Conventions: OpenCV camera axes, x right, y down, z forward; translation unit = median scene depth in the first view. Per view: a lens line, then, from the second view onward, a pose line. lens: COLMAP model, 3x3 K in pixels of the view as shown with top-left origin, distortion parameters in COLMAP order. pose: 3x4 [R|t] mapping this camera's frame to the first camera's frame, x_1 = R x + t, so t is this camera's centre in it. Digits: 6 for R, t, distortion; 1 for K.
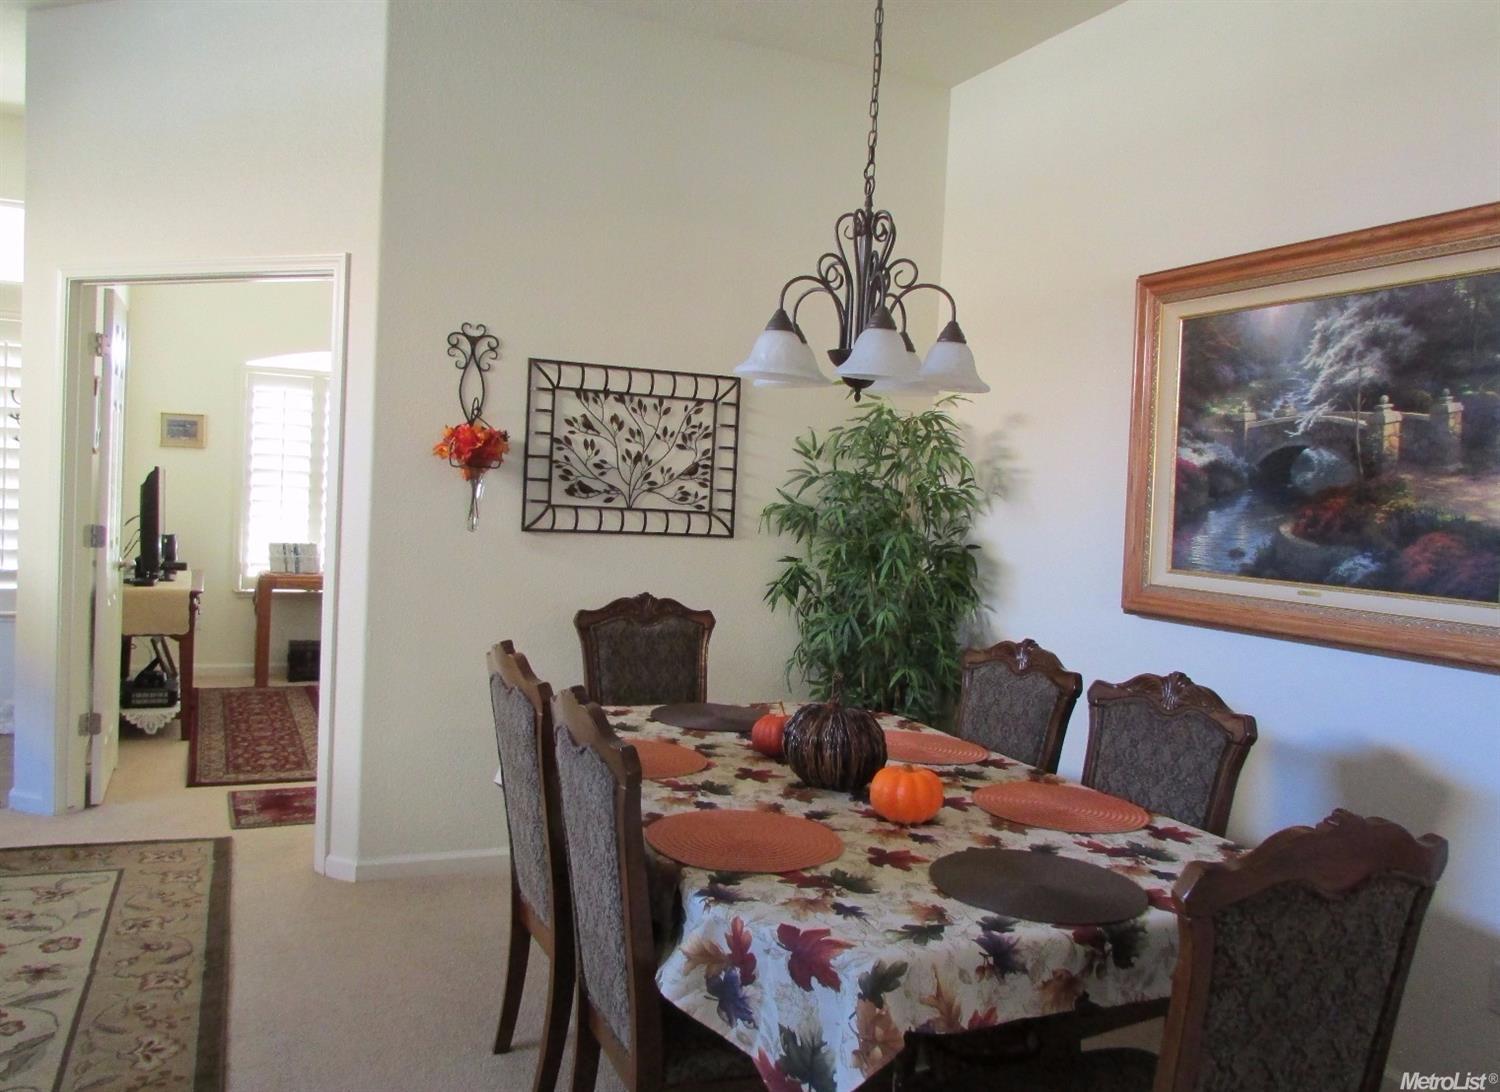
lens RADIAL K [[1157.7, 0, 750.0], [0, 1157.7, 546.0], [0, 0, 1]] dist [-0.023952, -0.002878]
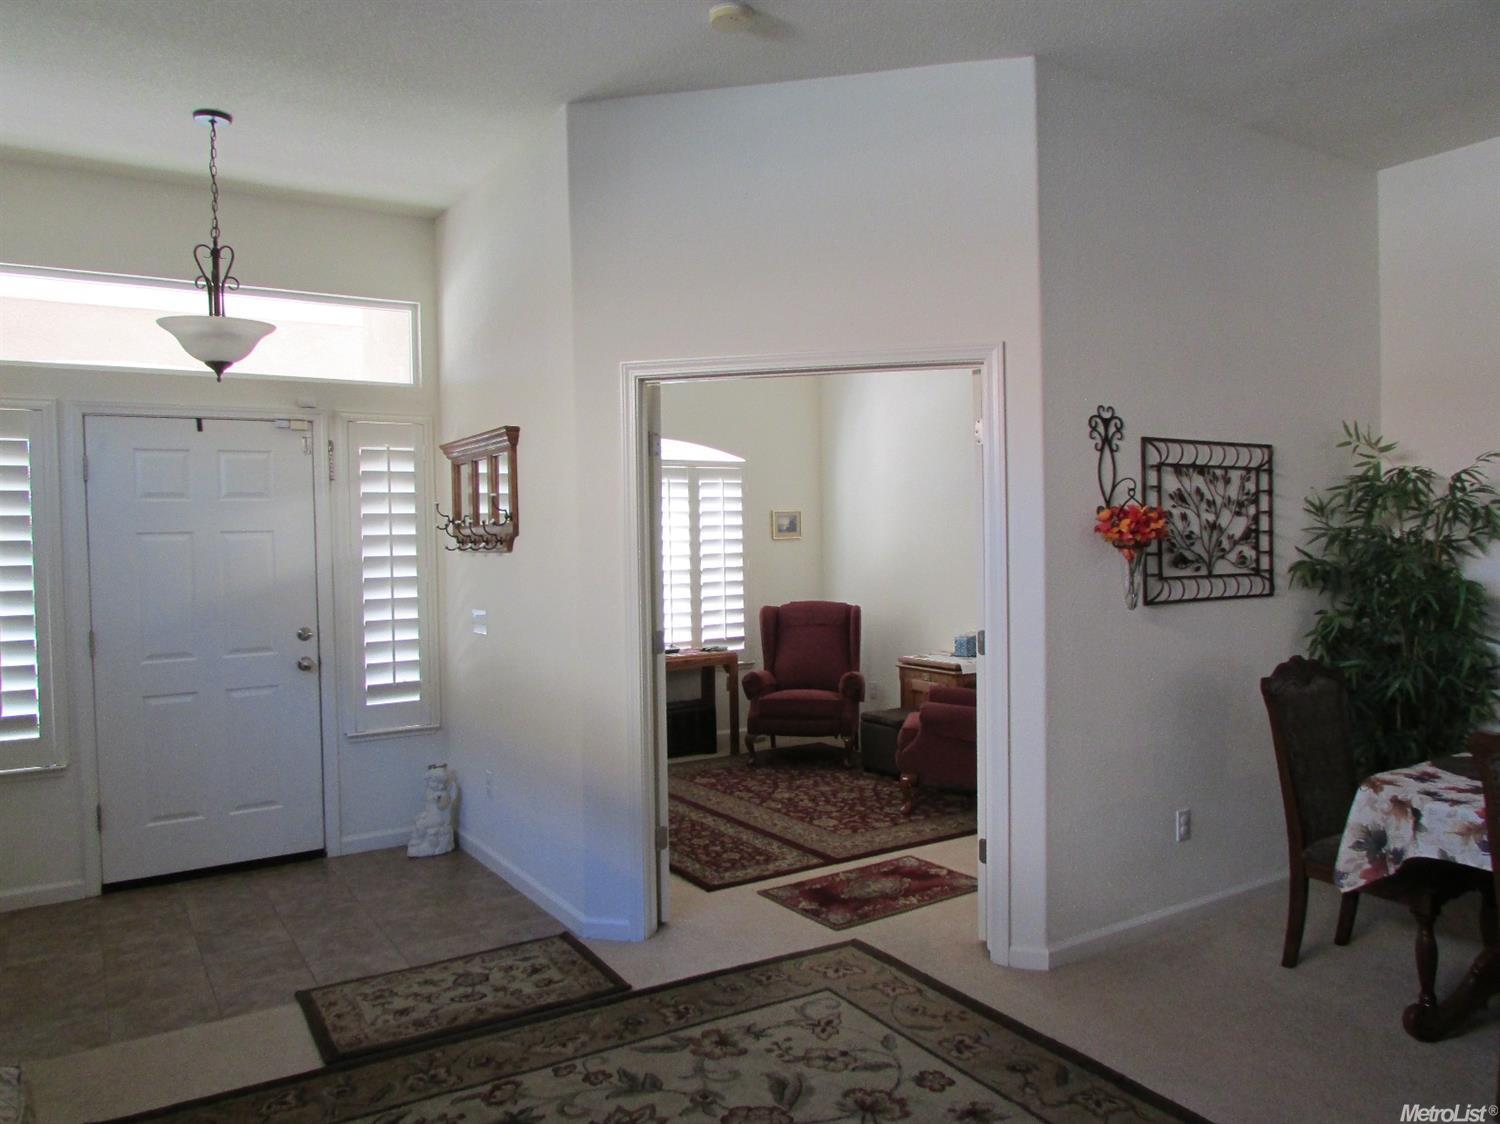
lens RADIAL K [[1061.5, 0, 760.5], [0, 1061.5, 554.3], [0, 0, 1]] dist [-0.031648, 0.004628]
pose [[0.989224, -0.066264, 0.130554, -0.635737], [0.070963, 0.996976, -0.031672, -0.050731], [-0.128060, 0.040595, 0.990935, 0.108767]]
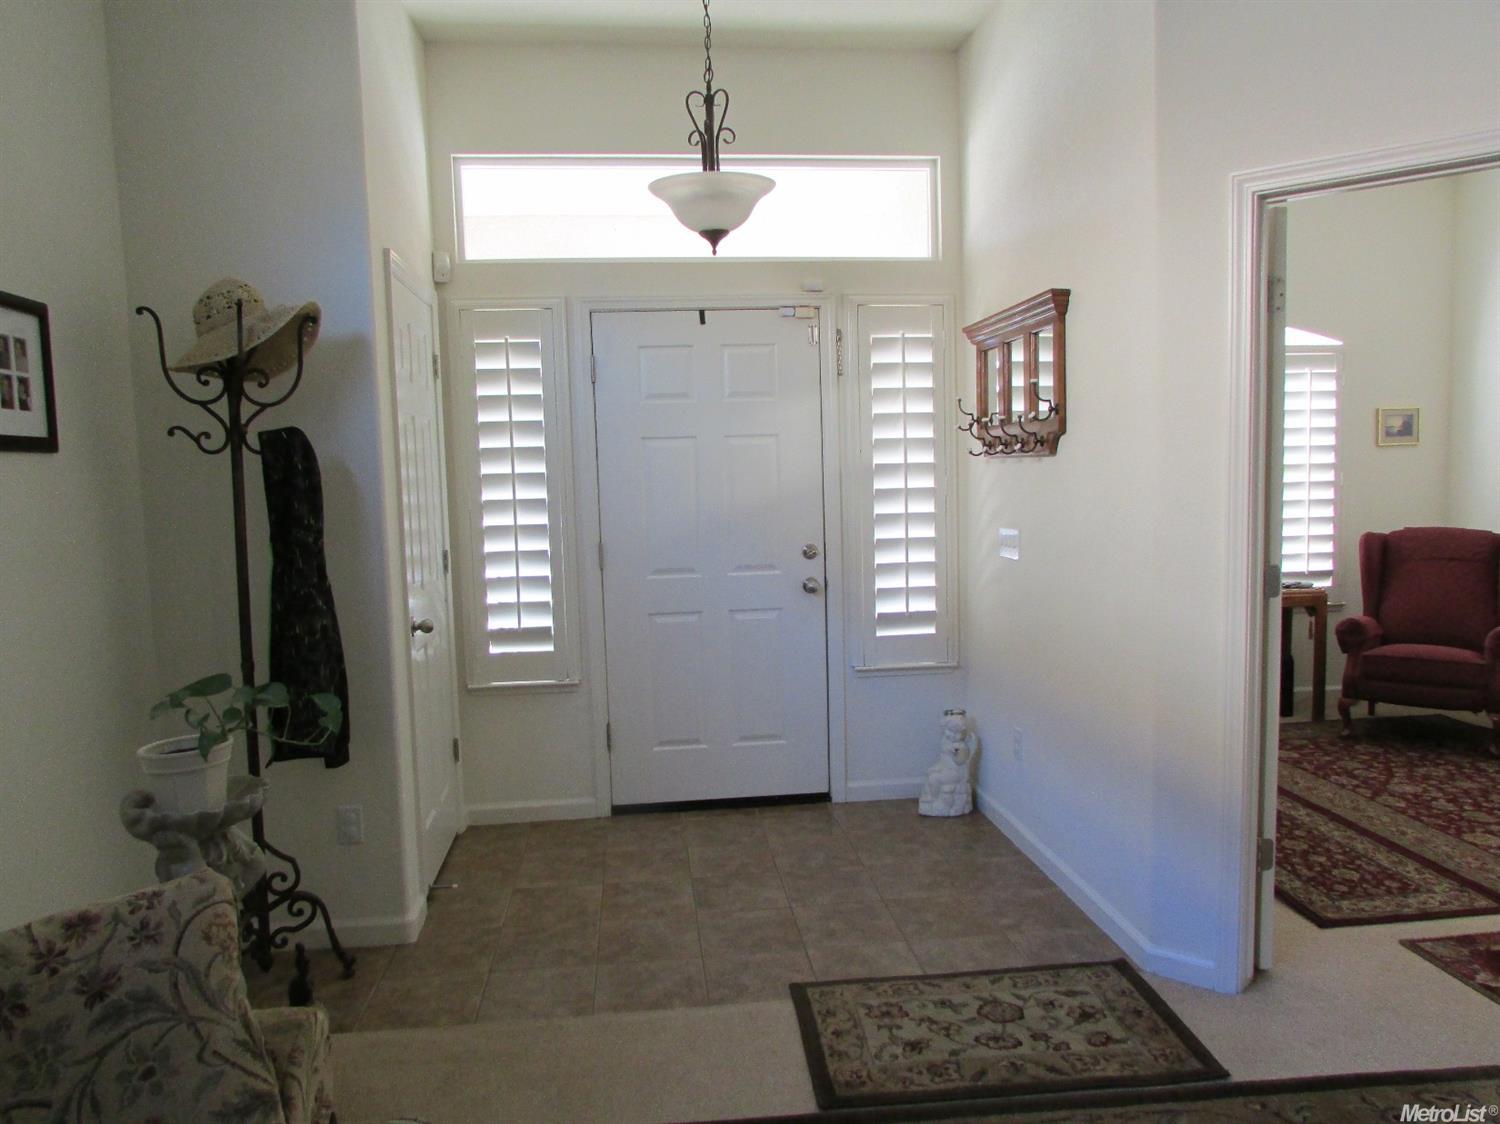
lens RADIAL K [[1061.5, 0, 760.5], [0, 1061.5, 554.3], [0, 0, 1]] dist [-0.031648, 0.004628]
pose [[0.942636, -0.041047, -0.331288, -0.689561], [0.049262, 0.998651, 0.016435, -0.052395], [0.330166, -0.031812, 0.943387, 0.335376]]
